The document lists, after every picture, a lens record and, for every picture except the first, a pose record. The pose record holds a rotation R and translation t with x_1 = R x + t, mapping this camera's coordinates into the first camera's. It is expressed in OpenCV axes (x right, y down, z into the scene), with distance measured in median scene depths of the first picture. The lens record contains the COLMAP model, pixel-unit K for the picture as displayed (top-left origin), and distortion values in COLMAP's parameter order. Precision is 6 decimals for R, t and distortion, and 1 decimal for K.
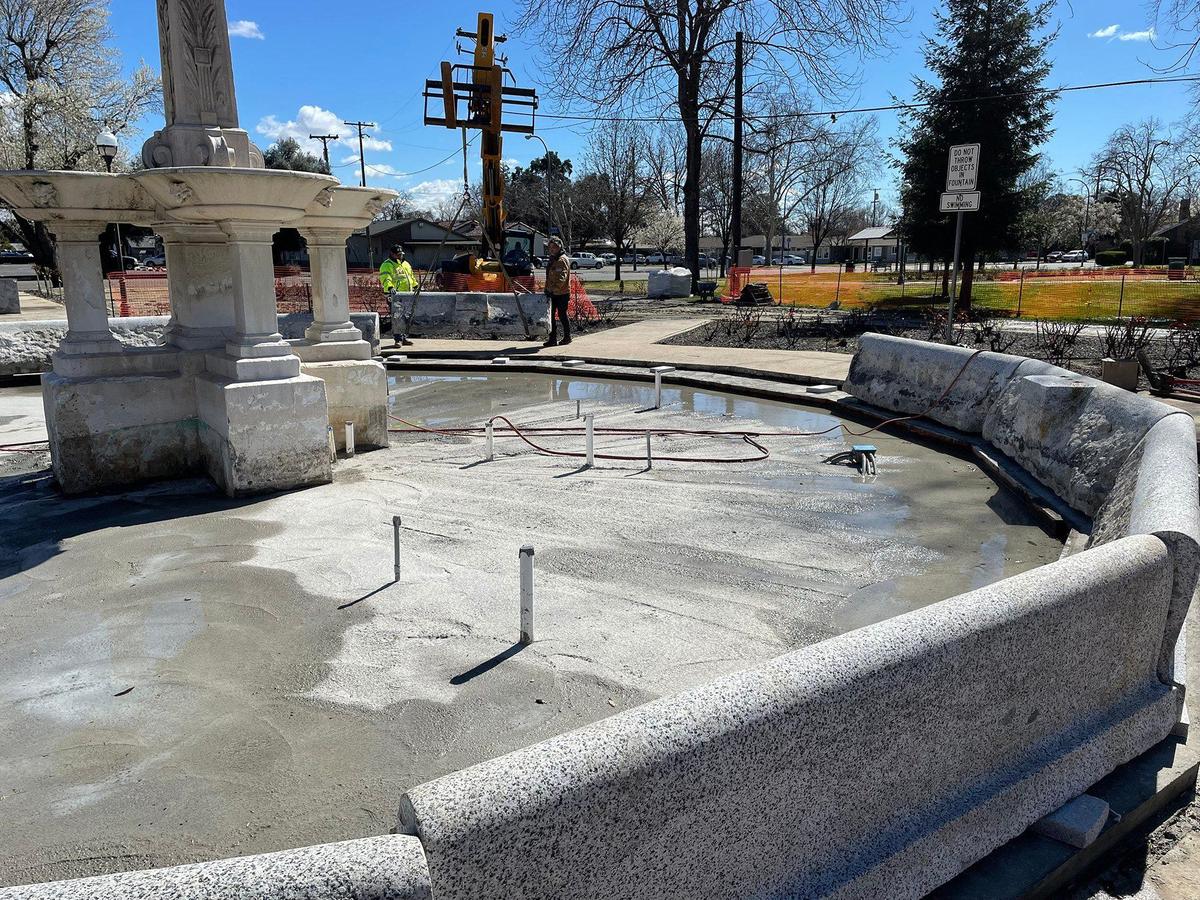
lens RADIAL K [[890.7, 0, 600.0], [0, 890.7, 450.0], [0, 0, 1]] dist [-0.004780, 0.000419]
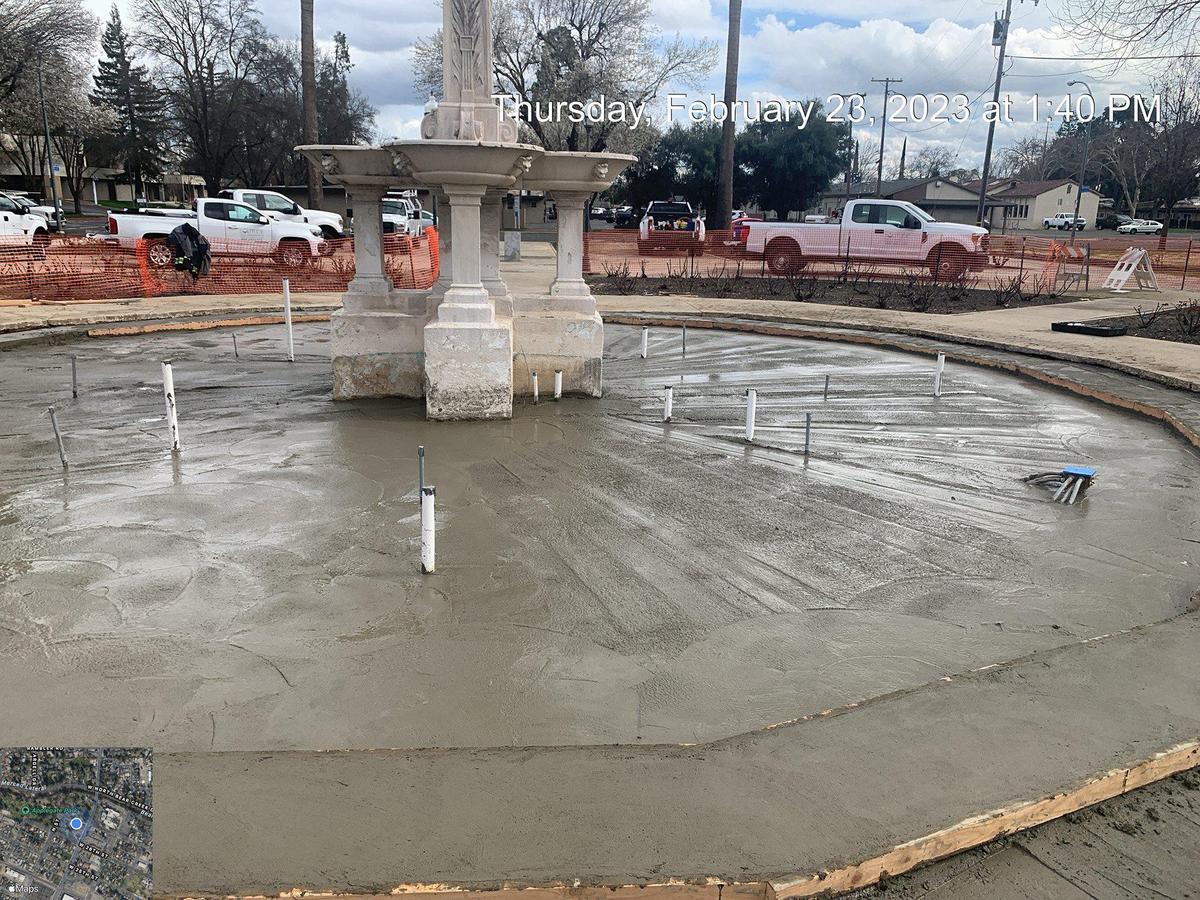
lens RADIAL K [[890.7, 0, 600.0], [0, 890.7, 450.0], [0, 0, 1]] dist [-0.004780, 0.000419]
pose [[0.845326, 0.154966, -0.511282, 0.385917], [-0.133669, 0.987918, 0.078430, -0.030598], [0.517258, 0.002043, 0.855827, 0.094026]]
